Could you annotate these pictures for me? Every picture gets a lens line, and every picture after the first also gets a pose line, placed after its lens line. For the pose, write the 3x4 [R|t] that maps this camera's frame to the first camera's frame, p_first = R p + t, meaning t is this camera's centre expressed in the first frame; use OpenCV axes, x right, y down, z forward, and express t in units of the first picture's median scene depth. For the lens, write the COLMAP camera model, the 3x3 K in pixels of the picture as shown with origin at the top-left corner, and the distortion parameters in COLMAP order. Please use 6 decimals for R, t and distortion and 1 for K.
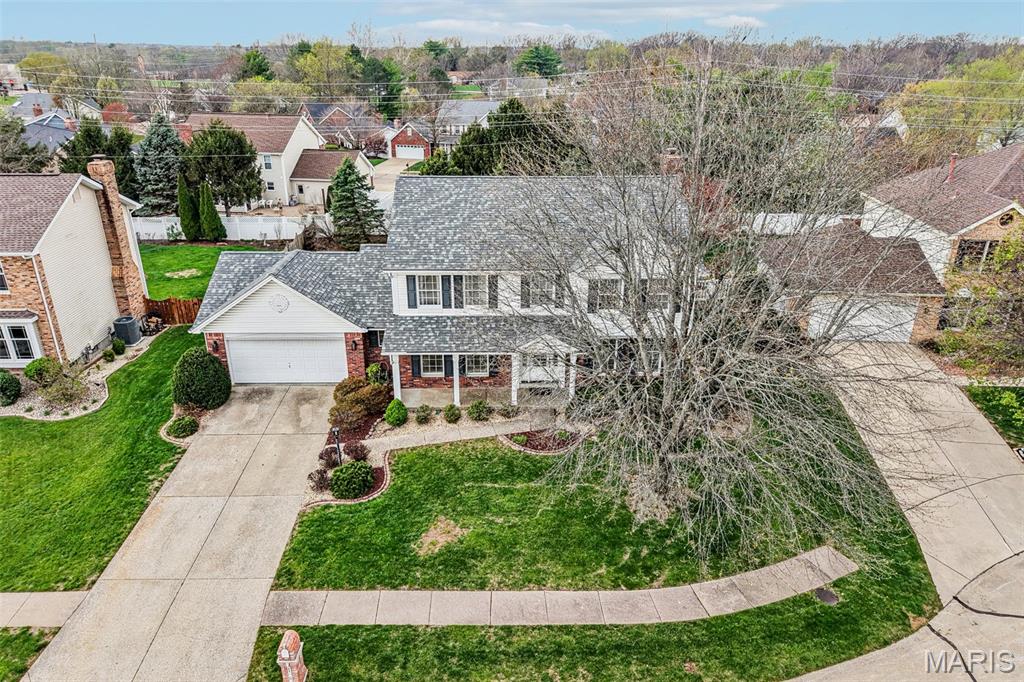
lens RADIAL K [[686.5, 0, 512.0], [0, 686.5, 341.0], [0, 0, 1]] dist [0.039757, -0.043281]
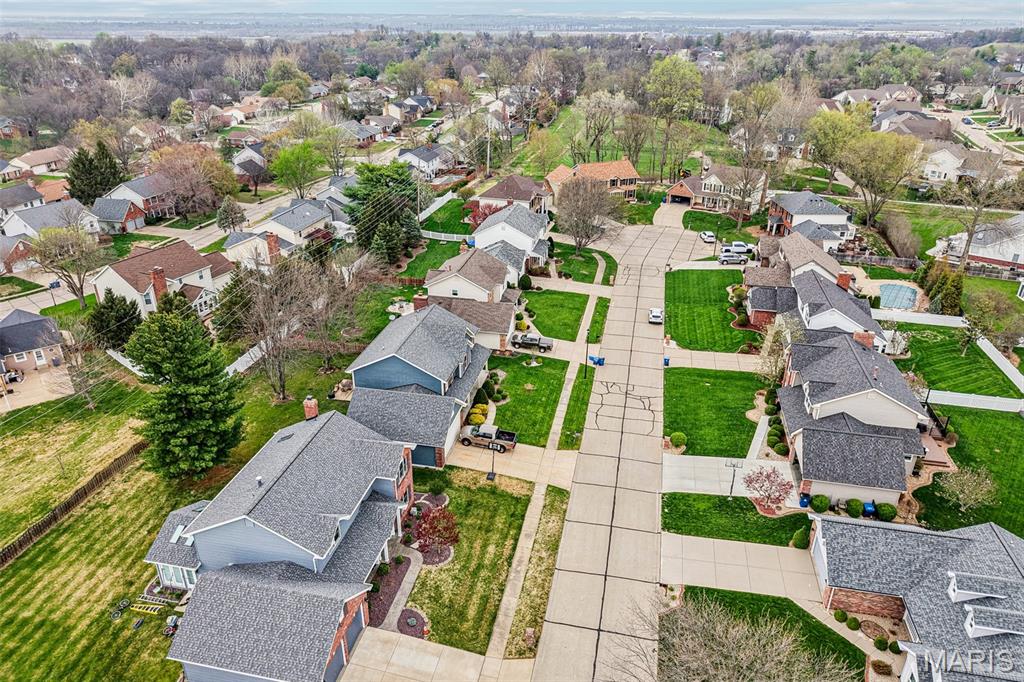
lens RADIAL K [[686.5, 0, 512.0], [0, 686.5, 341.0], [0, 0, 1]] dist [0.039757, -0.043281]
pose [[0.216950, -0.415812, 0.883195, -4.270643], [0.367998, 0.872831, 0.320537, -0.975861], [-0.904163, 0.255473, 0.342379, -0.173959]]
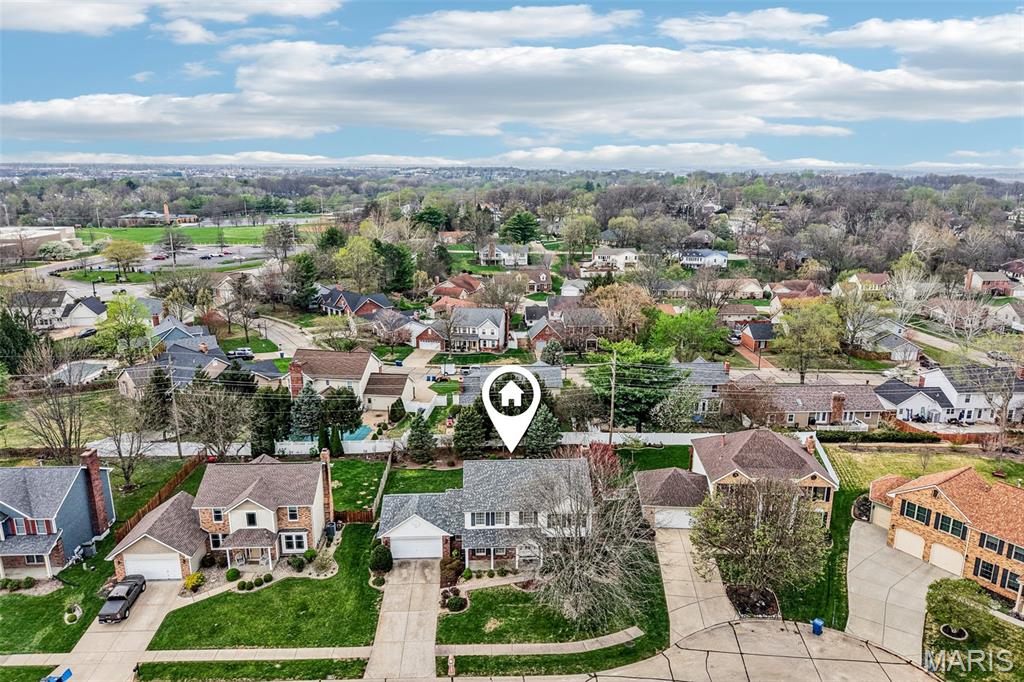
lens RADIAL K [[692.6, 0, 512.0], [0, 692.6, 341.0], [0, 0, 1]] dist [0.009268, 0.001271]
pose [[0.999714, -0.008882, 0.022191, -0.062029], [0.012004, 0.989390, -0.144788, -0.346597], [-0.020670, 0.145013, 0.989214, -1.513189]]
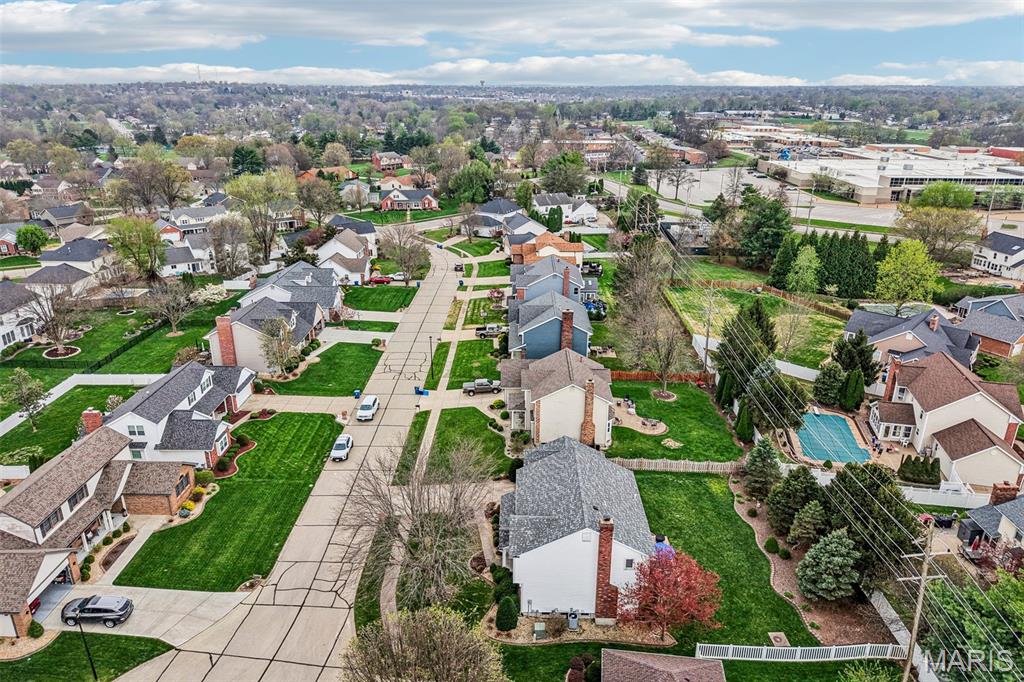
lens RADIAL K [[686.5, 0, 512.0], [0, 686.5, 341.0], [0, 0, 1]] dist [0.039757, -0.043281]
pose [[-0.032123, 0.348069, -0.936918, 1.946457], [-0.382339, 0.861824, 0.333280, -1.308239], [0.923464, 0.368926, 0.105396, 0.565736]]
